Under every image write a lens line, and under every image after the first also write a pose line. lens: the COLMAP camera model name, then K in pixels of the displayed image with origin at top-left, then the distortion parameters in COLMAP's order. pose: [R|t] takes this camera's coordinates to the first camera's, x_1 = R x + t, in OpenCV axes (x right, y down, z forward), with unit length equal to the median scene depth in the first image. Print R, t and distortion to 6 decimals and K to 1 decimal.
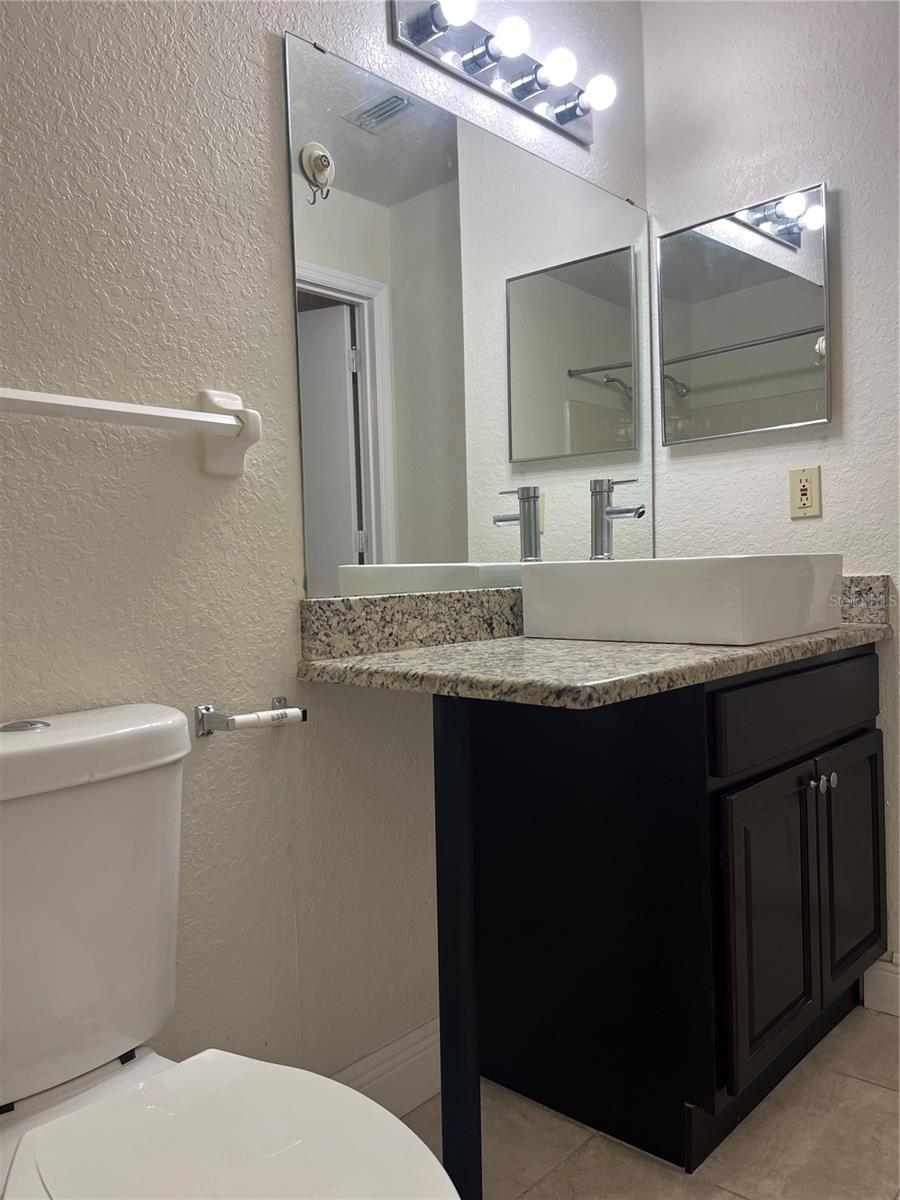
lens RADIAL K [[923.0, 0, 450.5], [0, 923.0, 602.5], [0, 0, 1]] dist [0.051261, -0.060934]
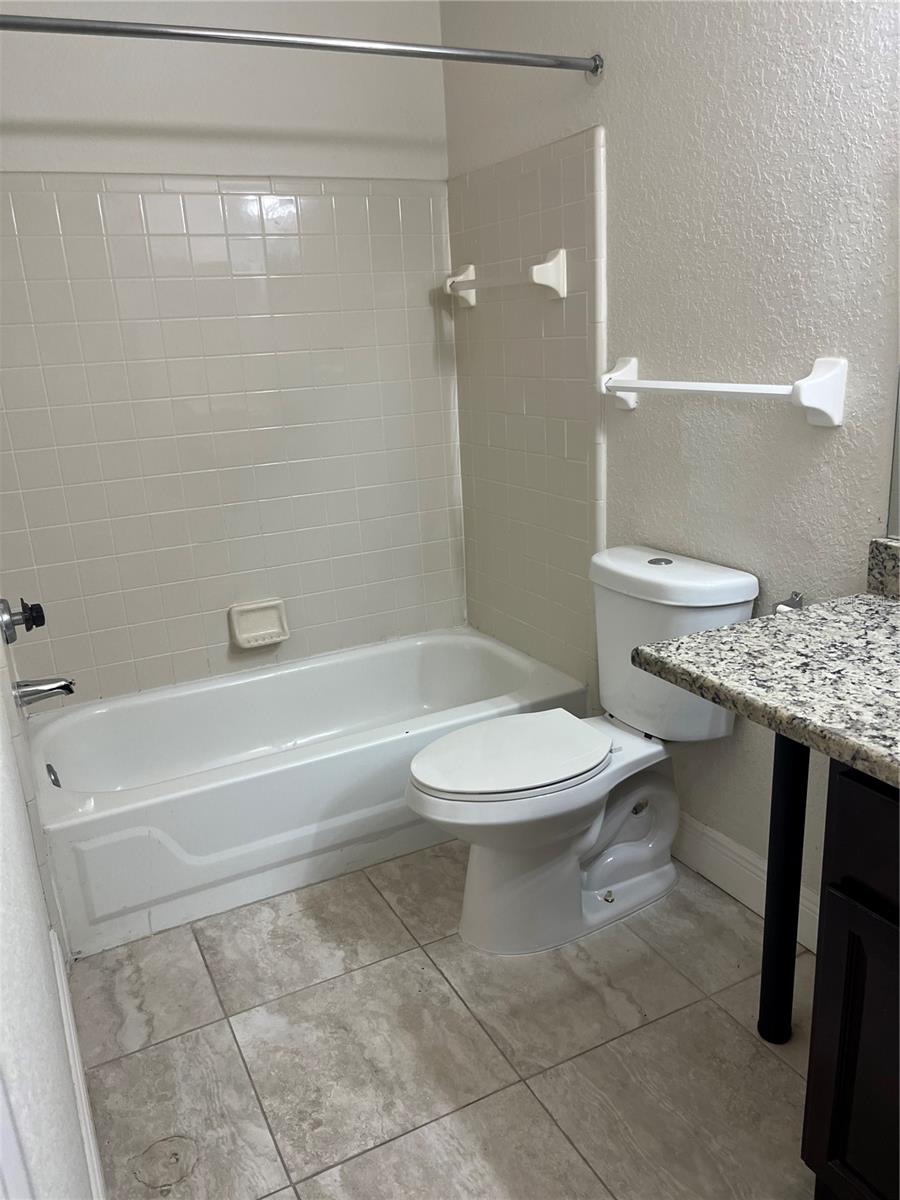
lens RADIAL K [[923.0, 0, 449.8], [0, 923.0, 601.2], [0, 0, 1]] dist [0.051261, -0.060934]
pose [[-0.344771, 0.309621, -0.886153, 1.140169], [0.029430, 0.947136, 0.319479, -0.333759], [0.938225, 0.084068, -0.335657, 0.972748]]
